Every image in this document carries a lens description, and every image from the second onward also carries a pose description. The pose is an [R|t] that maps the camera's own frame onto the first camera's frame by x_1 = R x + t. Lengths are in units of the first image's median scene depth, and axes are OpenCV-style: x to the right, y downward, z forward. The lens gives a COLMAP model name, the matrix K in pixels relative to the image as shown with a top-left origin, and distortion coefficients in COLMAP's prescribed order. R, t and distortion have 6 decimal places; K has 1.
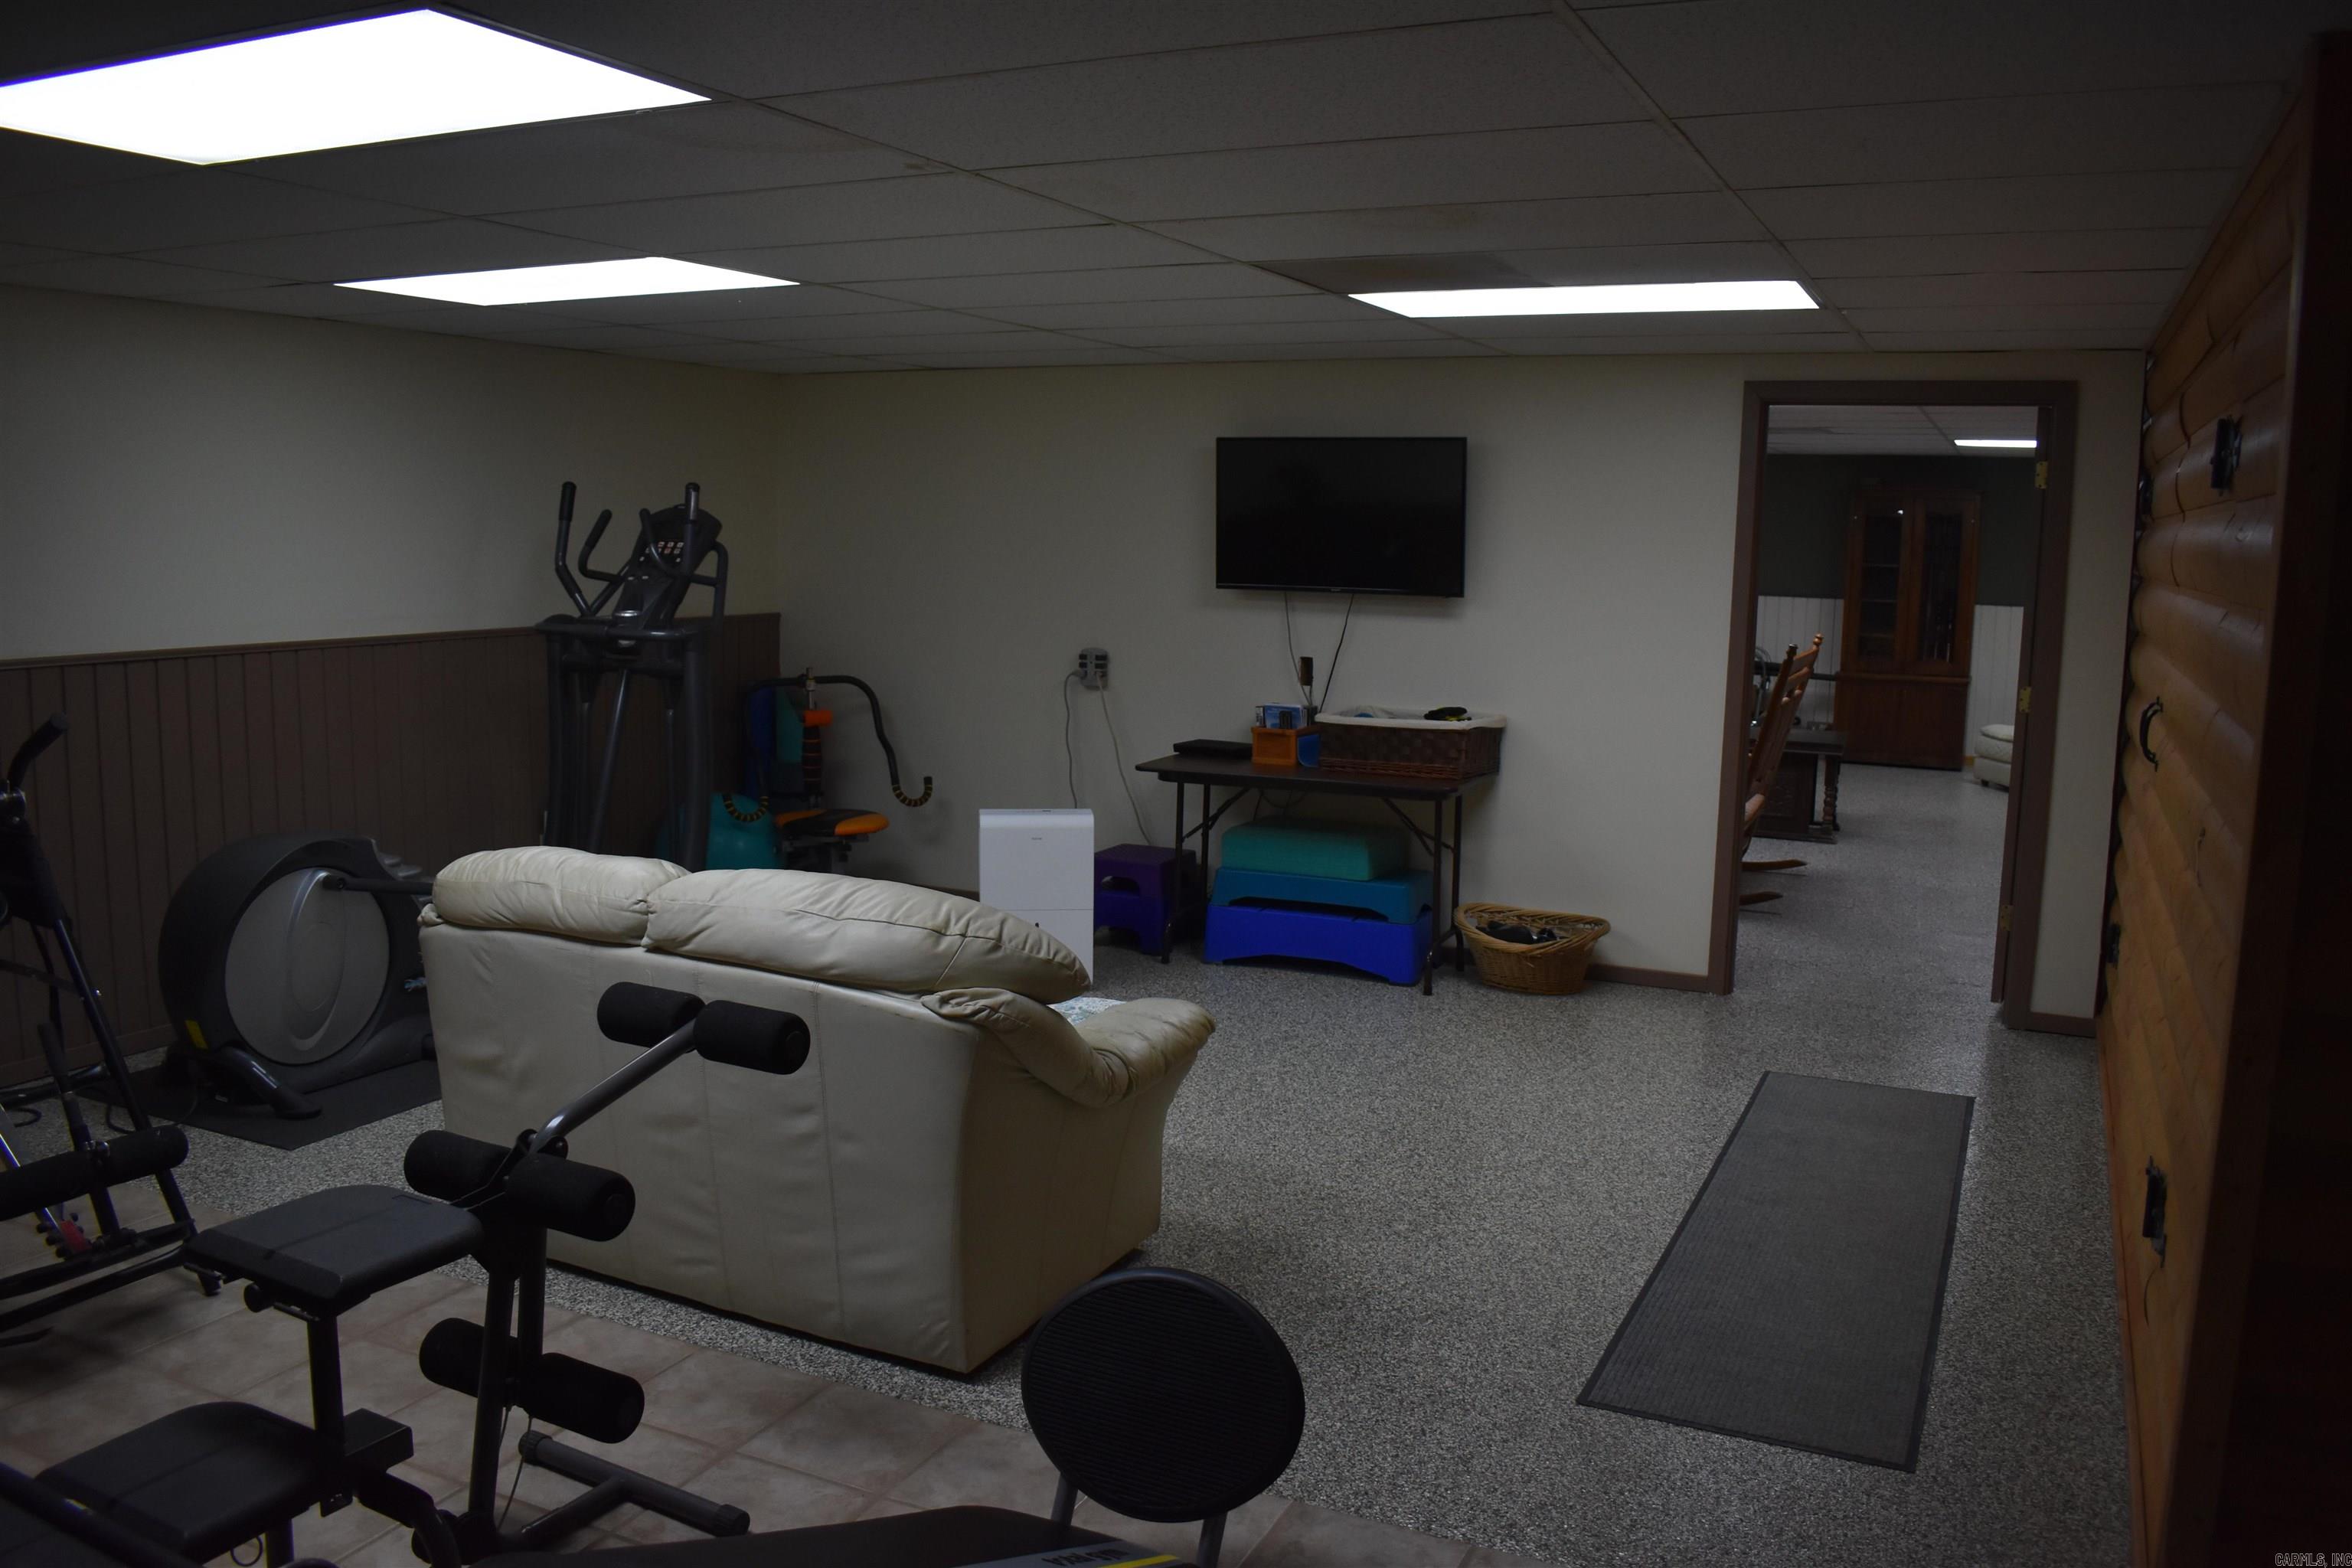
lens RADIAL K [[1806.4, 0, 1176.0], [0, 1806.4, 784.0], [0, 0, 1]] dist [0.004101, 0.002207]
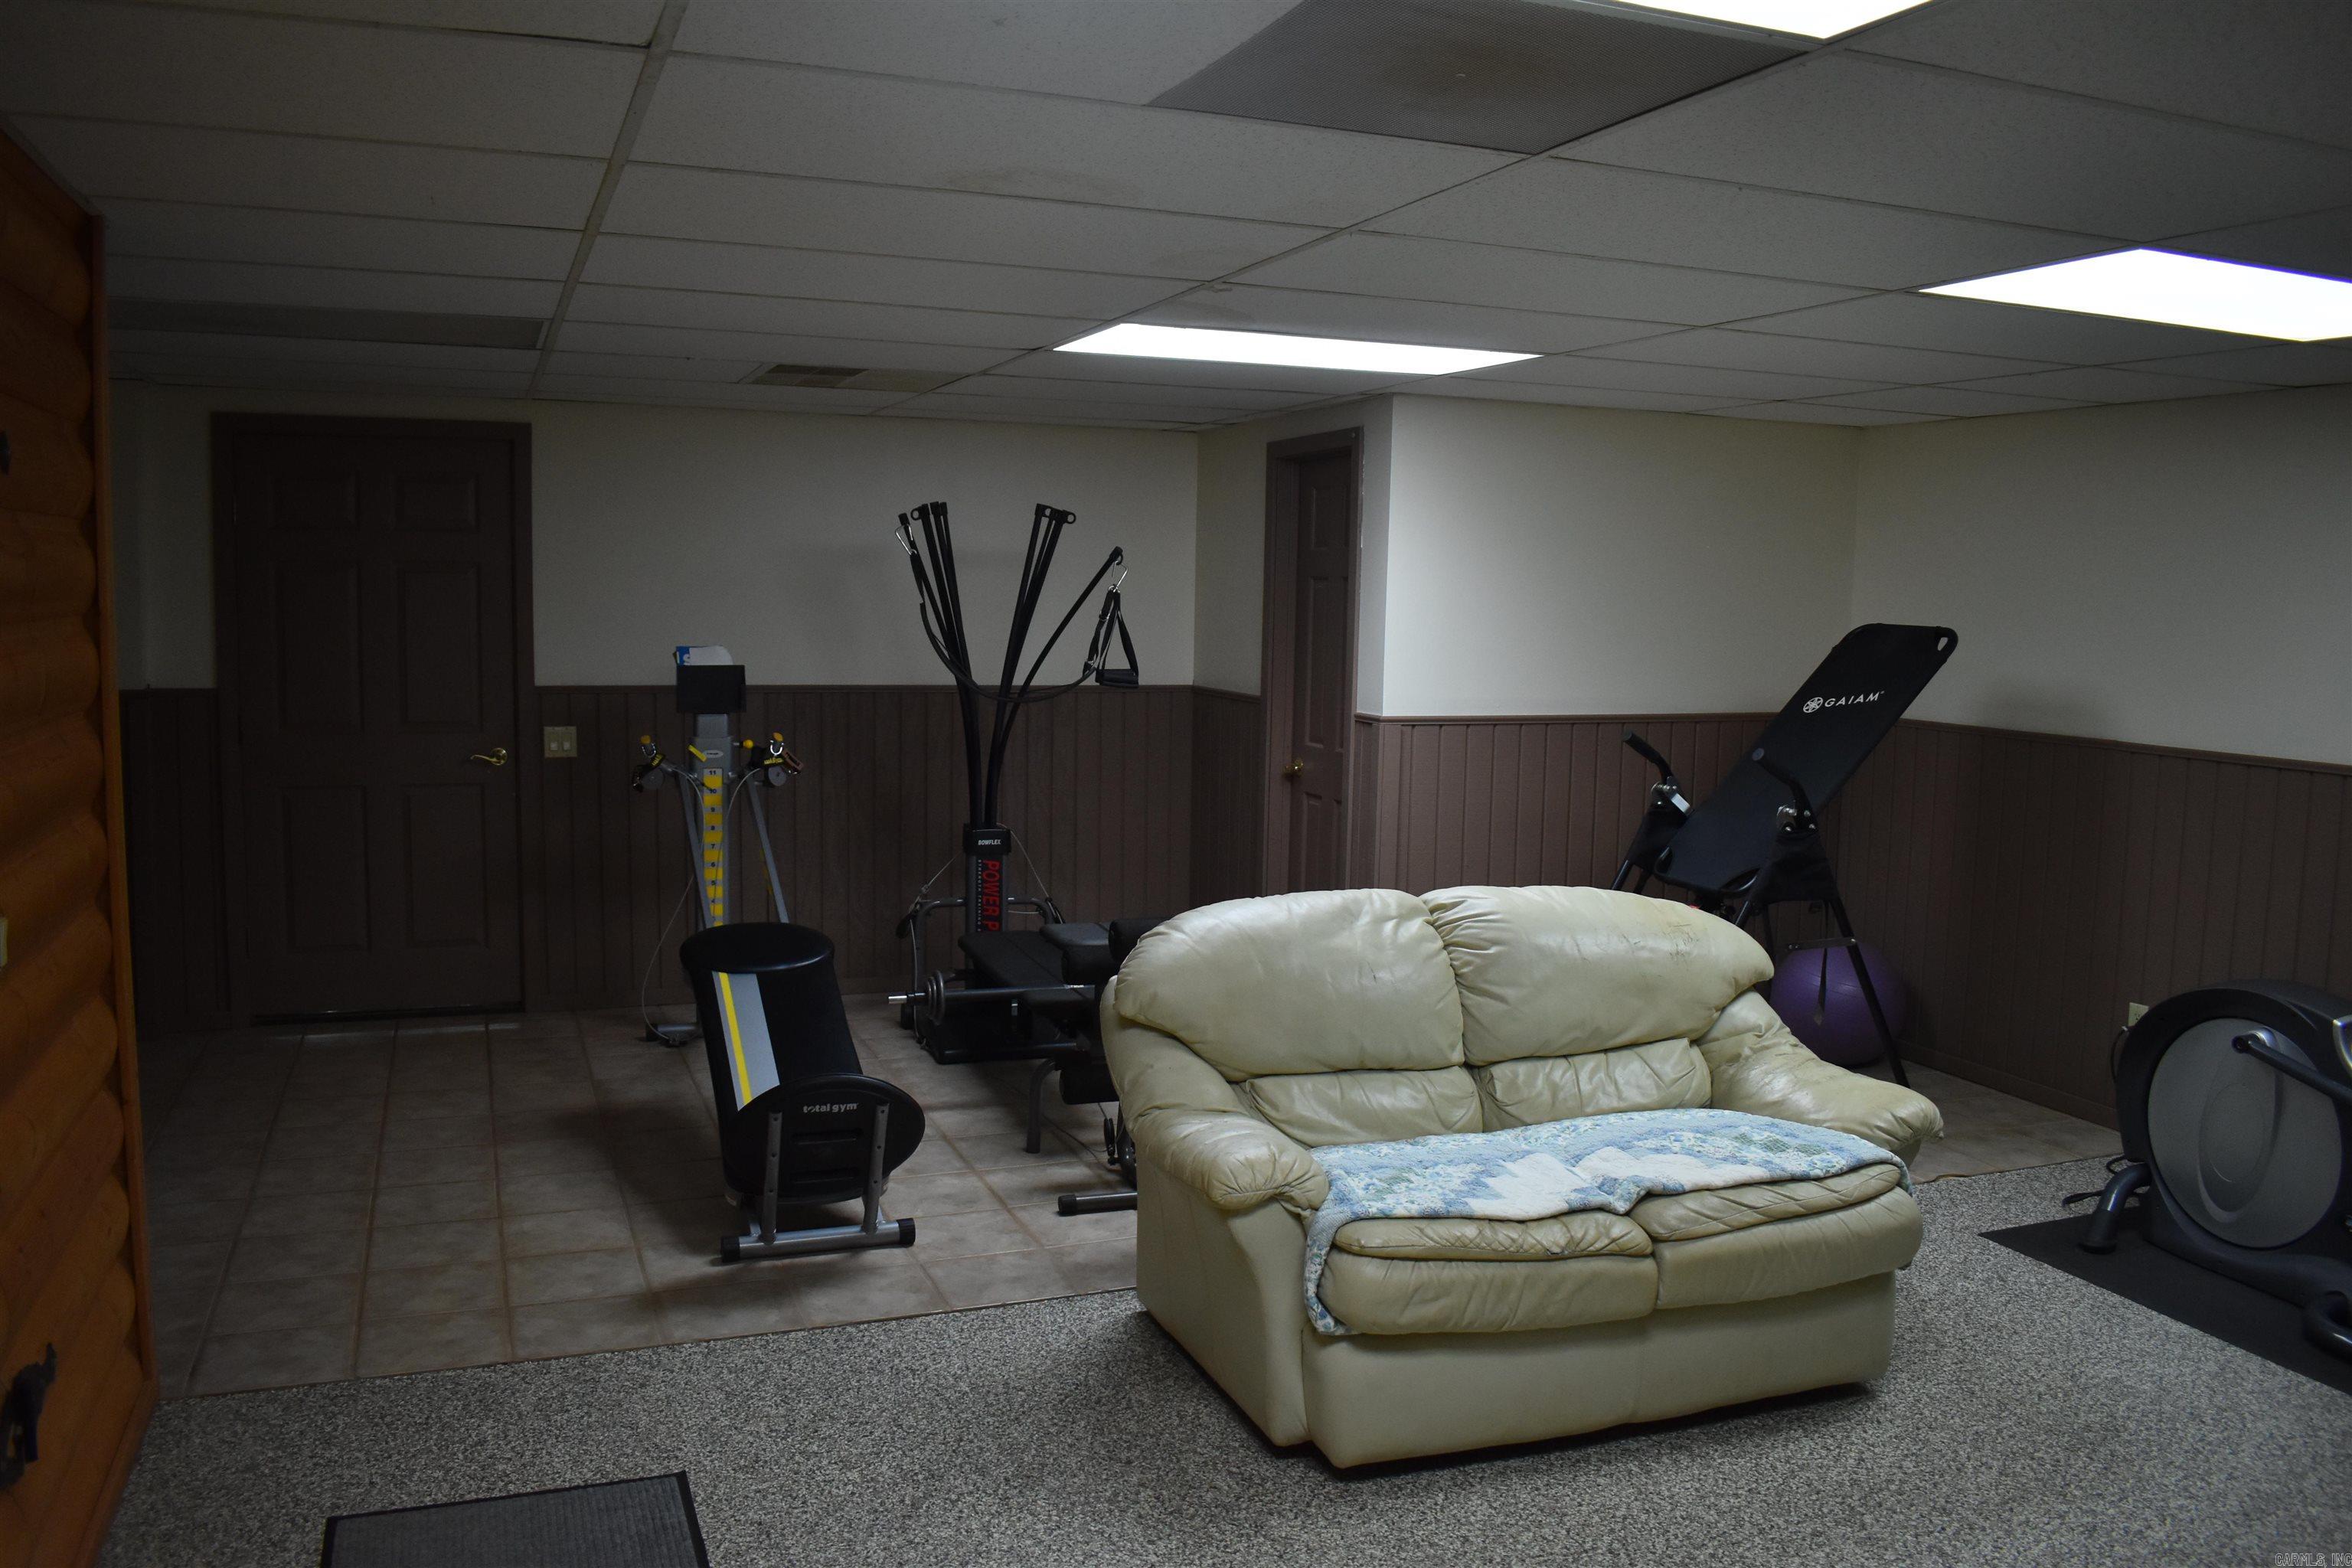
lens RADIAL K [[1806.4, 0, 1176.0], [0, 1806.4, 784.0], [0, 0, 1]] dist [0.004101, 0.002207]
pose [[-0.668942, 0.054618, -0.741305, 0.769774], [-0.137592, 0.970963, 0.195700, -0.250933], [0.730469, 0.232909, -0.642003, 1.789200]]
